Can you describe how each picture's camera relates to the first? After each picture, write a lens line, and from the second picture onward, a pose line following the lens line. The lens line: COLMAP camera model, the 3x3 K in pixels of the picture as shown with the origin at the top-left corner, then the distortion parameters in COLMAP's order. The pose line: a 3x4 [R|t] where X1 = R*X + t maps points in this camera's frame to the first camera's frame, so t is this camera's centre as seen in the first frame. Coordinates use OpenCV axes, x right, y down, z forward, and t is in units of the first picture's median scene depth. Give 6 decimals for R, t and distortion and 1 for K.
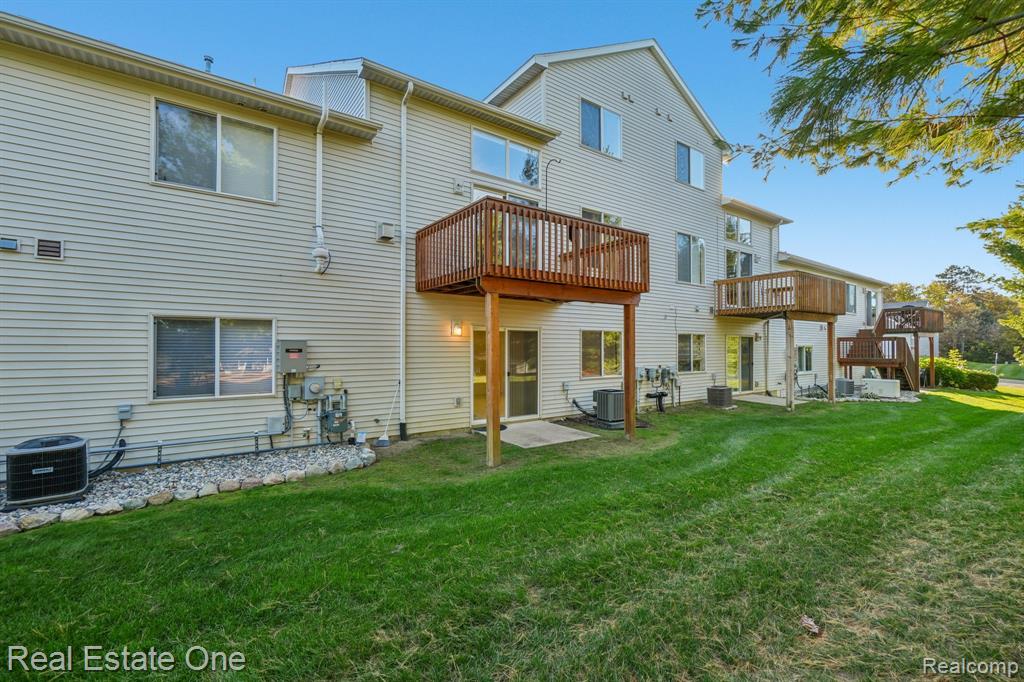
lens RADIAL K [[445.6, 0, 514.3], [0, 445.6, 344.4], [0, 0, 1]] dist [-0.009103, 0.003343]
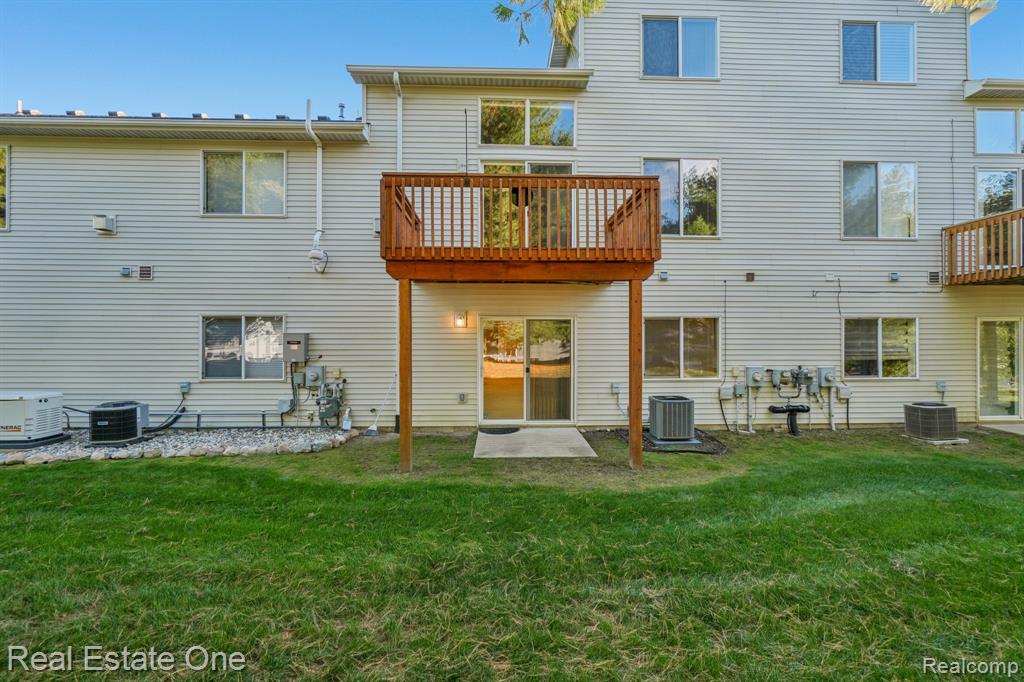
lens RADIAL K [[445.6, 0, 511.4], [0, 445.6, 339.2], [0, 0, 1]] dist [-0.009103, 0.003343]
pose [[0.832405, -0.003130, -0.554159, 0.583300], [0.005254, 0.999984, 0.002243, 0.005777], [0.554143, -0.004779, 0.832408, 0.345996]]
